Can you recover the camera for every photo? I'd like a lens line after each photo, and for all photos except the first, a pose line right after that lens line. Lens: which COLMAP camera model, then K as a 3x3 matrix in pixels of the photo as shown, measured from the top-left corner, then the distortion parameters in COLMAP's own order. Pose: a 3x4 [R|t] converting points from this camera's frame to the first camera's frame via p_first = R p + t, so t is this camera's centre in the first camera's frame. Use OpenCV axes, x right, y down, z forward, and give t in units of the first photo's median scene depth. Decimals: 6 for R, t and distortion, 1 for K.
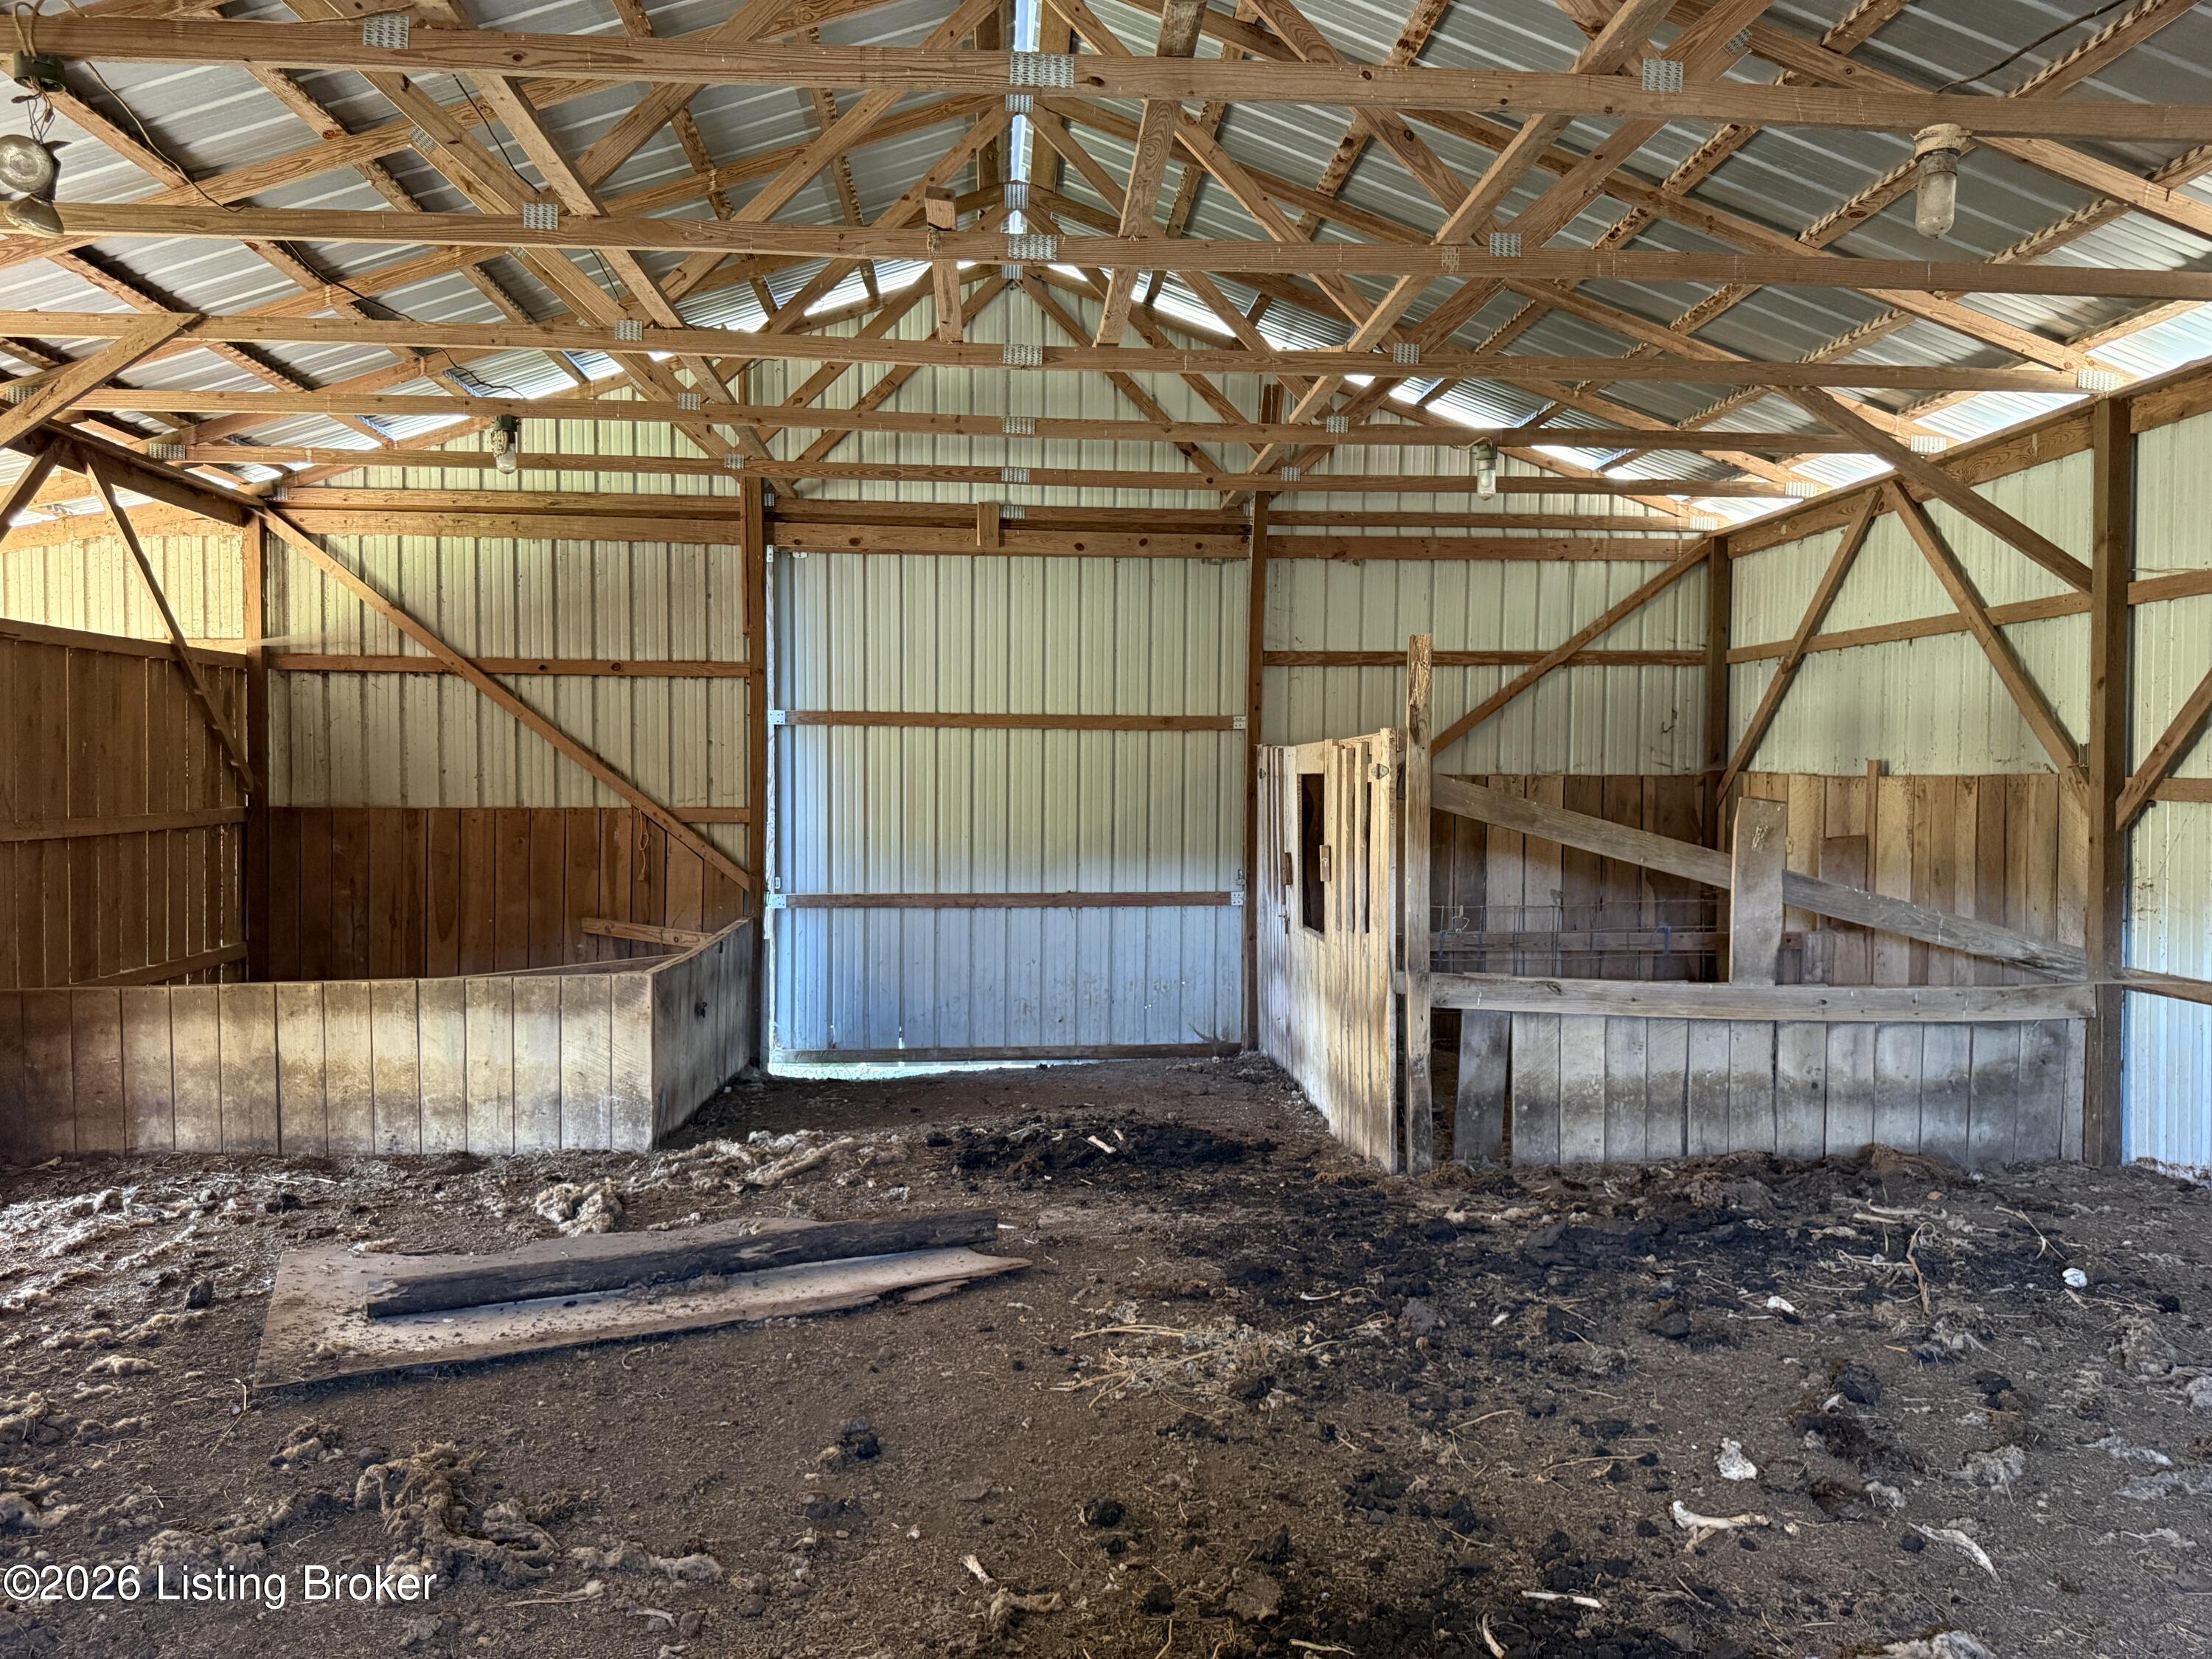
lens RADIAL K [[1549.6, 0, 1122.6], [0, 1549.6, 827.9], [0, 0, 1]] dist [0.127790, -0.198829]
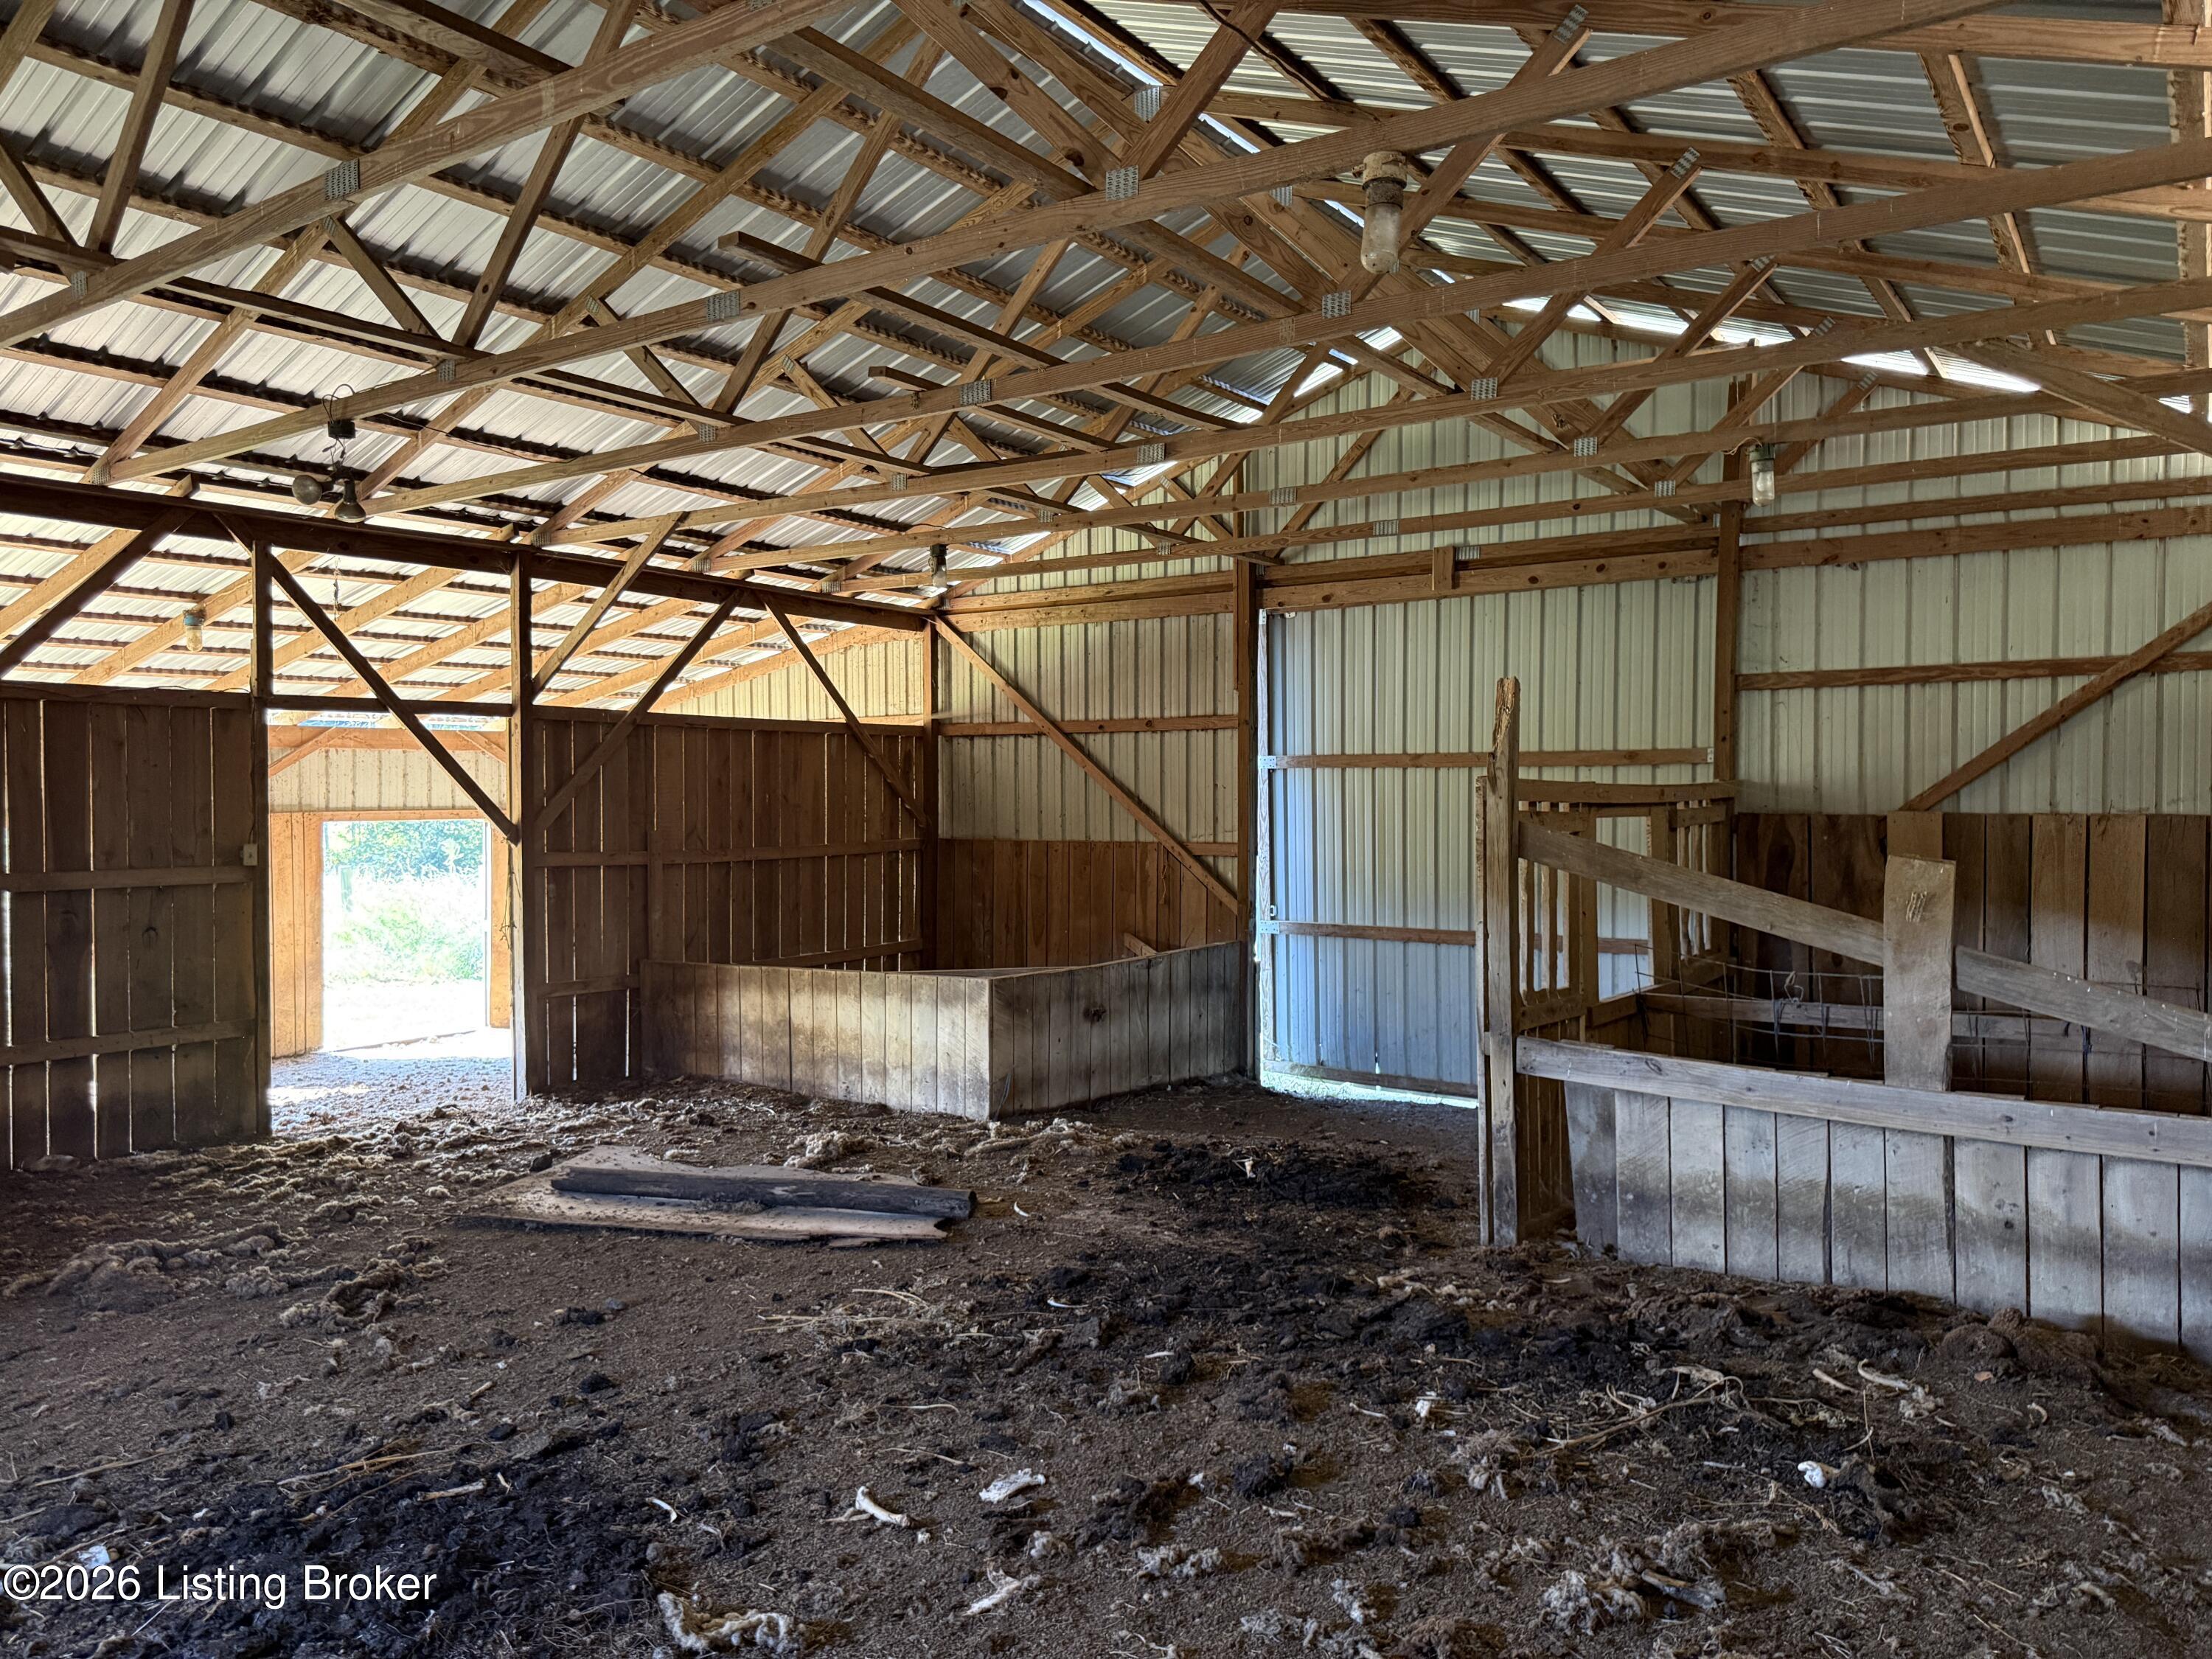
lens RADIAL K [[1549.6, 0, 1122.6], [0, 1549.6, 827.9], [0, 0, 1]] dist [0.127790, -0.198829]
pose [[0.775118, 0.006572, -0.631783, 0.410115], [-0.014006, 0.999879, -0.006784, -0.015432], [0.631662, 0.014107, 0.775116, 0.076902]]
